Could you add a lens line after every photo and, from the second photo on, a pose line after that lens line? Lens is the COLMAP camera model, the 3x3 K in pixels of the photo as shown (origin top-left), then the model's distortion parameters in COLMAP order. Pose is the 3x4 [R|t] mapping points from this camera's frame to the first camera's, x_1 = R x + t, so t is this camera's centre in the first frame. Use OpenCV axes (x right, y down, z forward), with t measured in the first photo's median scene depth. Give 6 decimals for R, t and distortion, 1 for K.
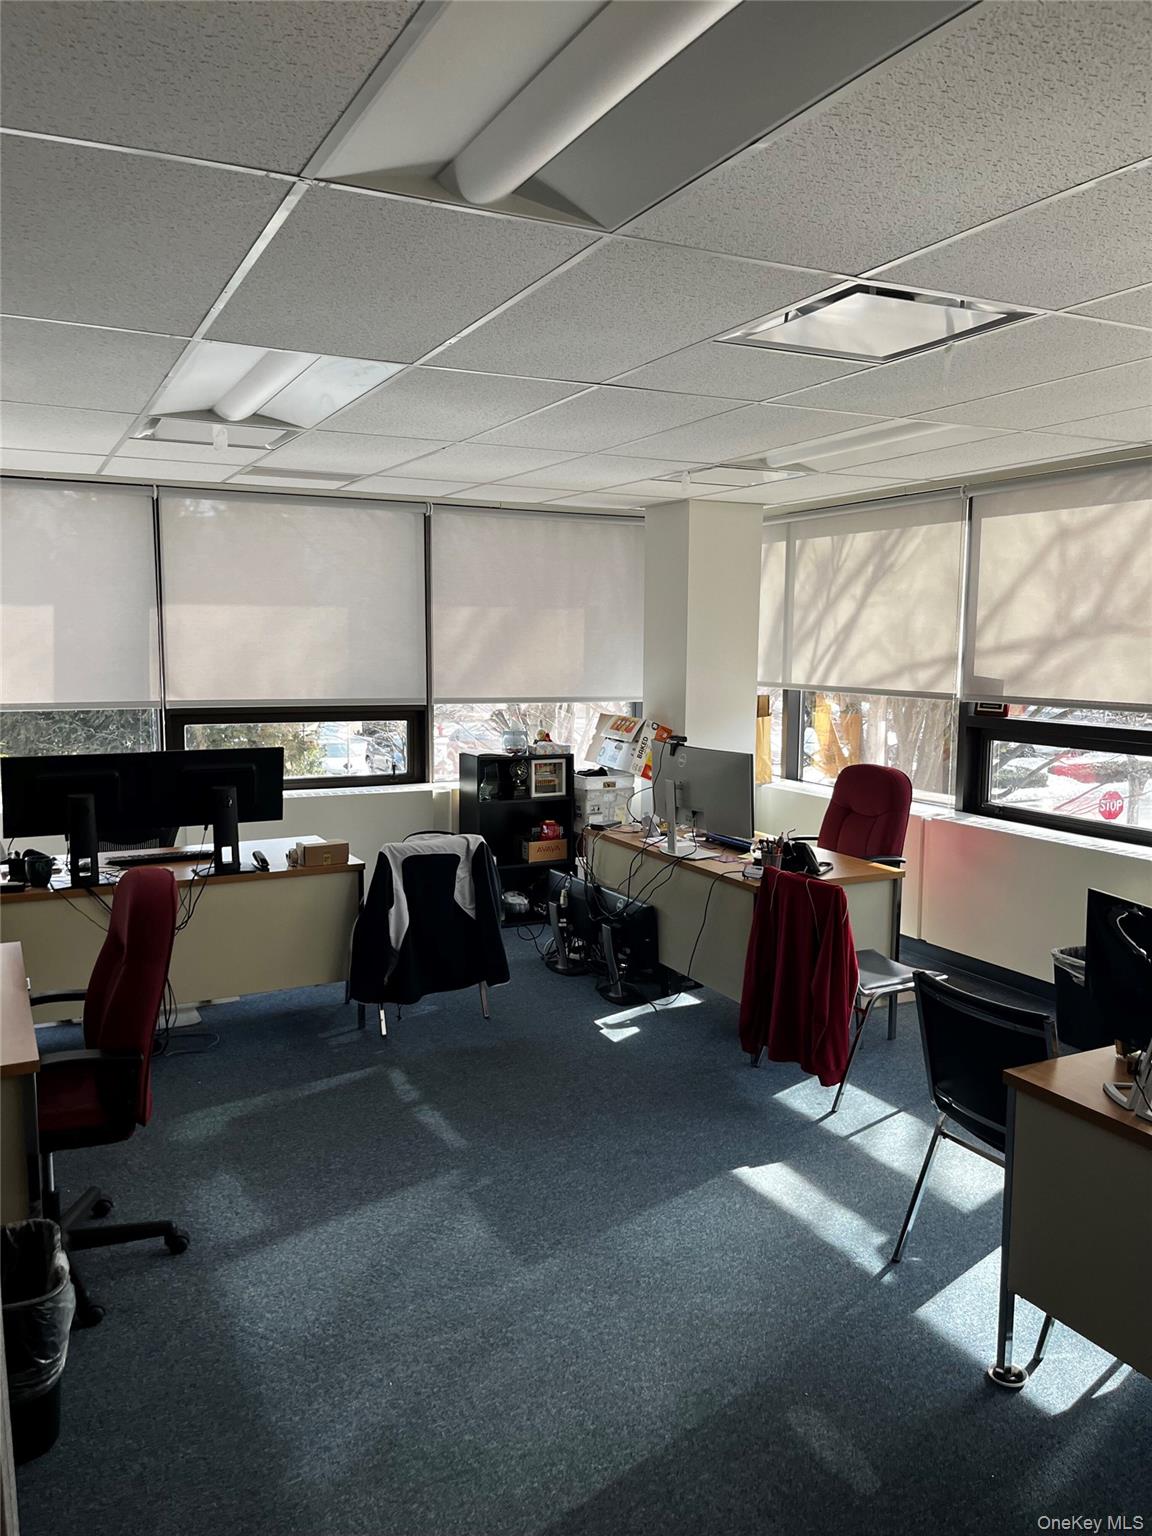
lens RADIAL K [[1167.3, 0, 567.0], [0, 1167.3, 778.7], [0, 0, 1]] dist [0.067206, -0.088603]
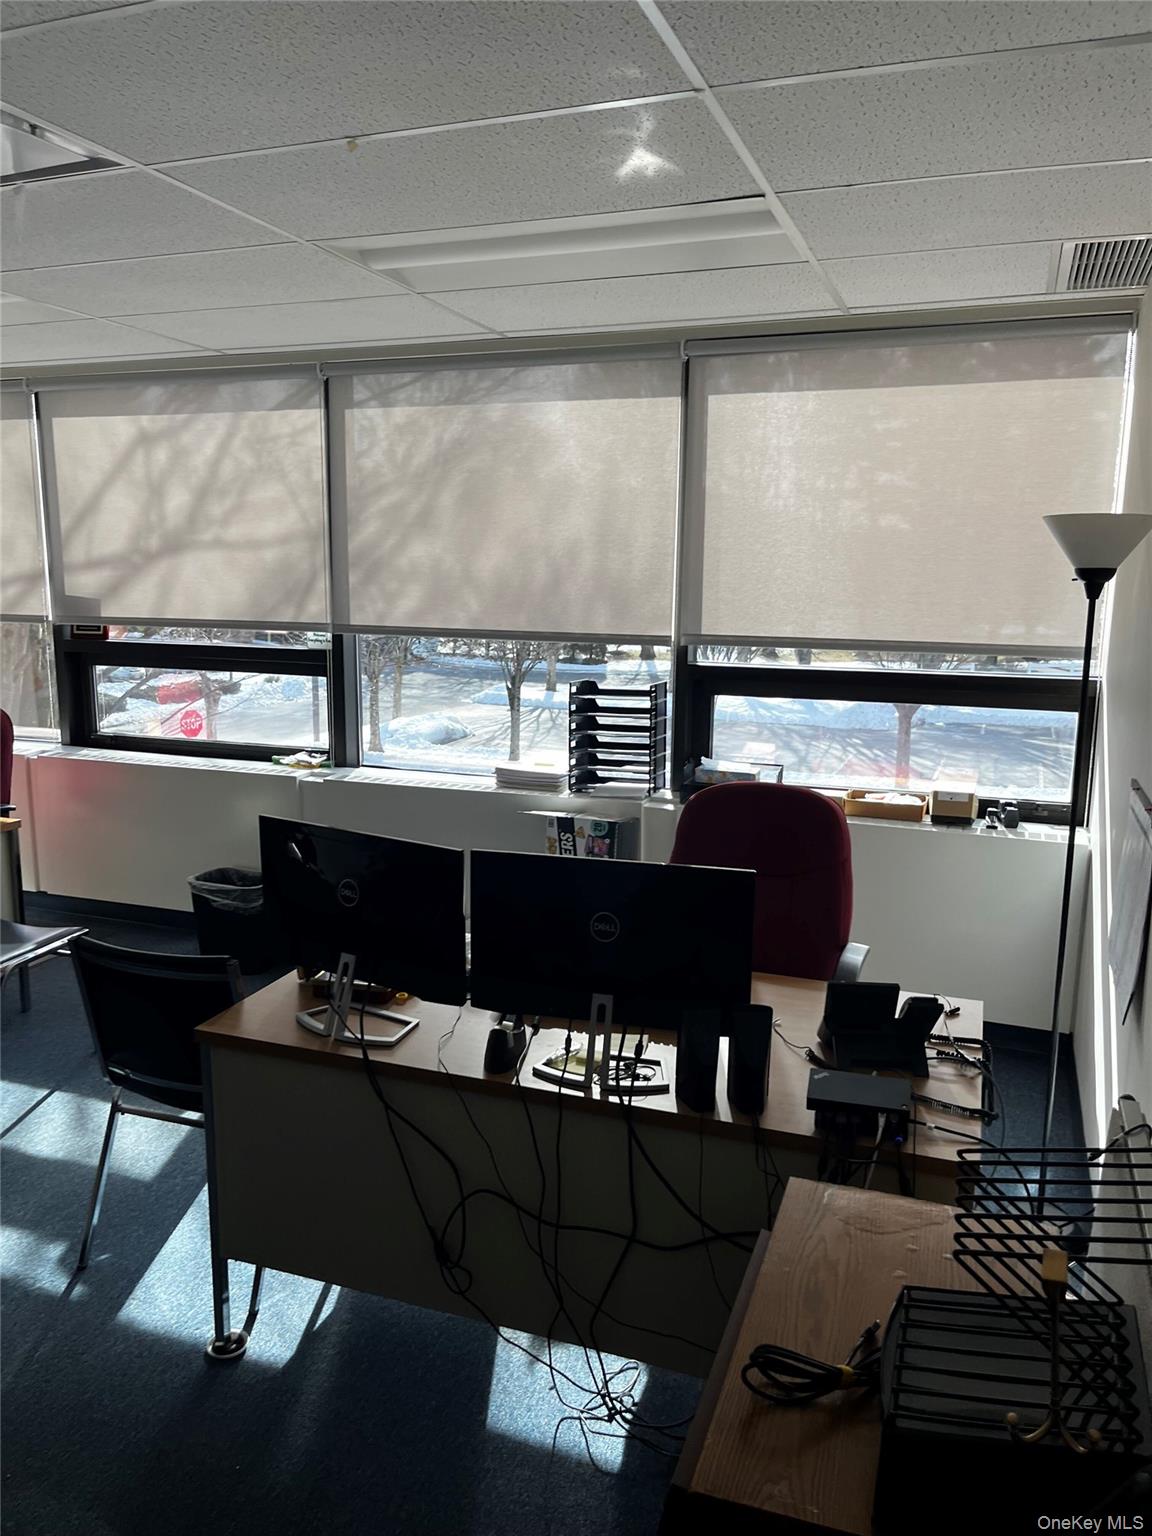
lens RADIAL K [[1167.3, 0, 567.1], [0, 1167.3, 784.3], [0, 0, 1]] dist [0.067206, -0.088603]
pose [[0.730106, -0.124418, 0.671912, -0.001842], [0.078522, 0.992047, 0.098375, -0.002943], [-0.678808, -0.019064, 0.734068, 0.102072]]
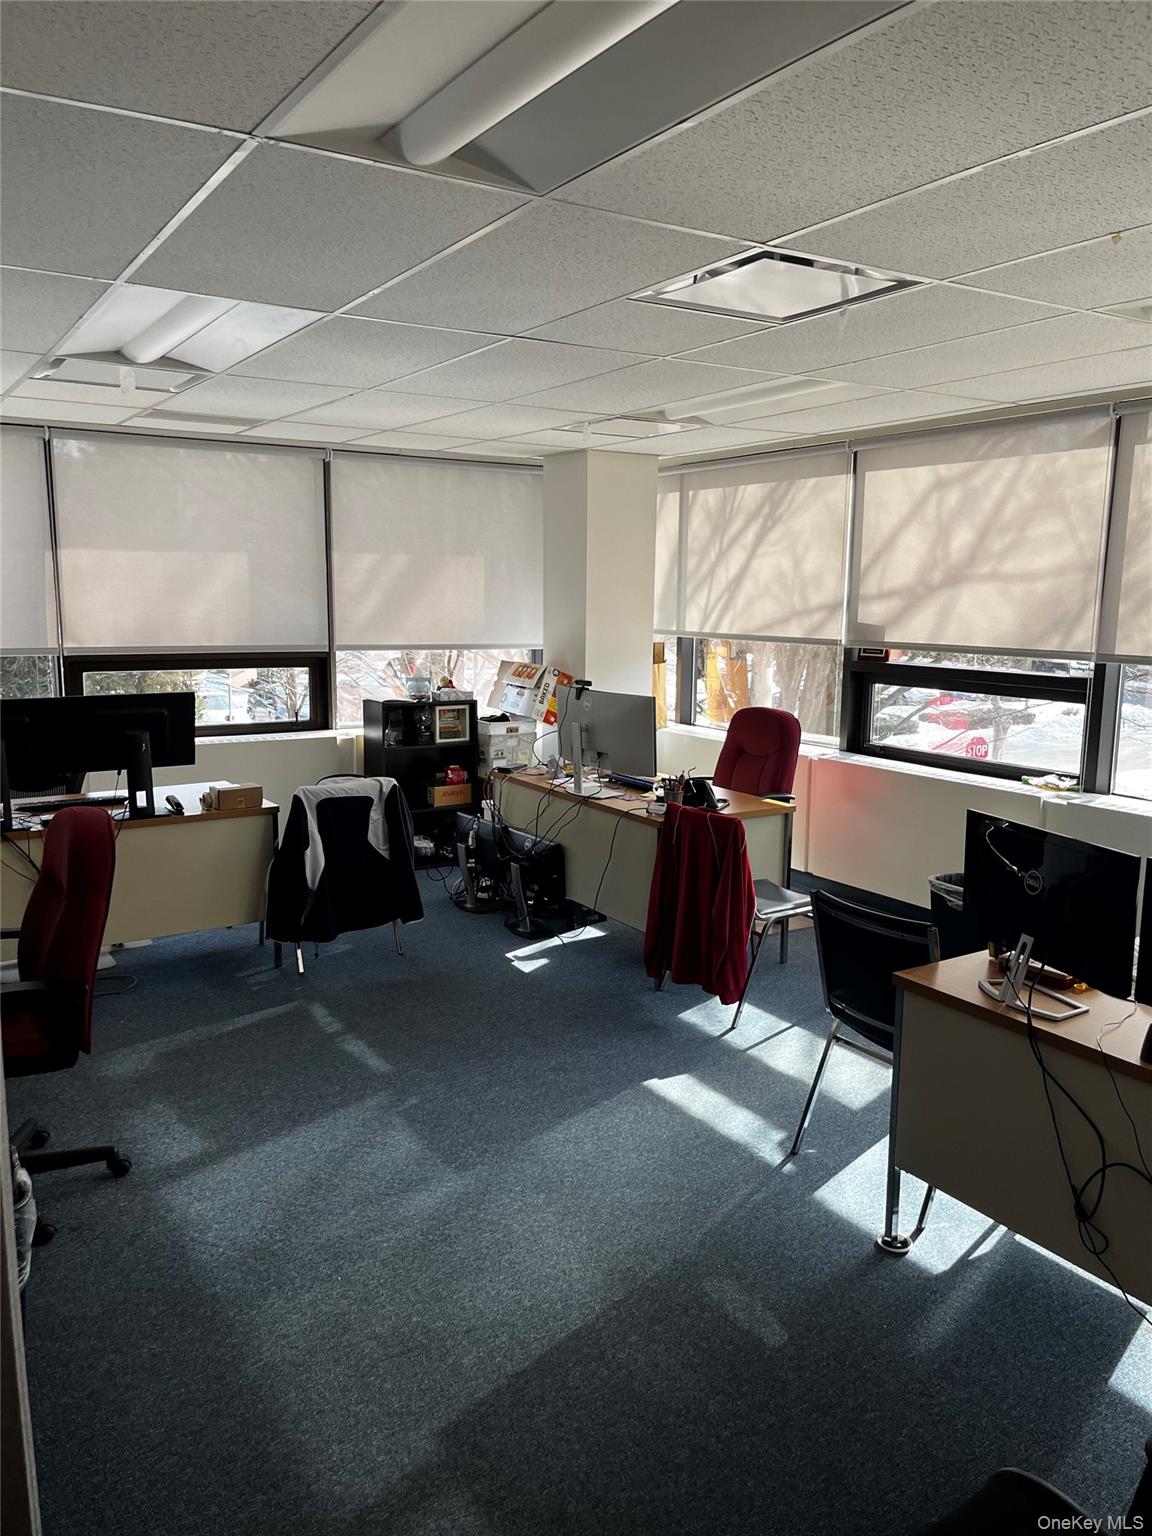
lens RADIAL K [[1167.3, 0, 562.8], [0, 1167.3, 779.4], [0, 0, 1]] dist [0.067206, -0.088603]
pose [[0.995490, -0.012223, 0.094078, -0.029432], [0.008252, 0.999063, 0.042484, 0.009906], [-0.094509, -0.041516, 0.994658, -0.047840]]
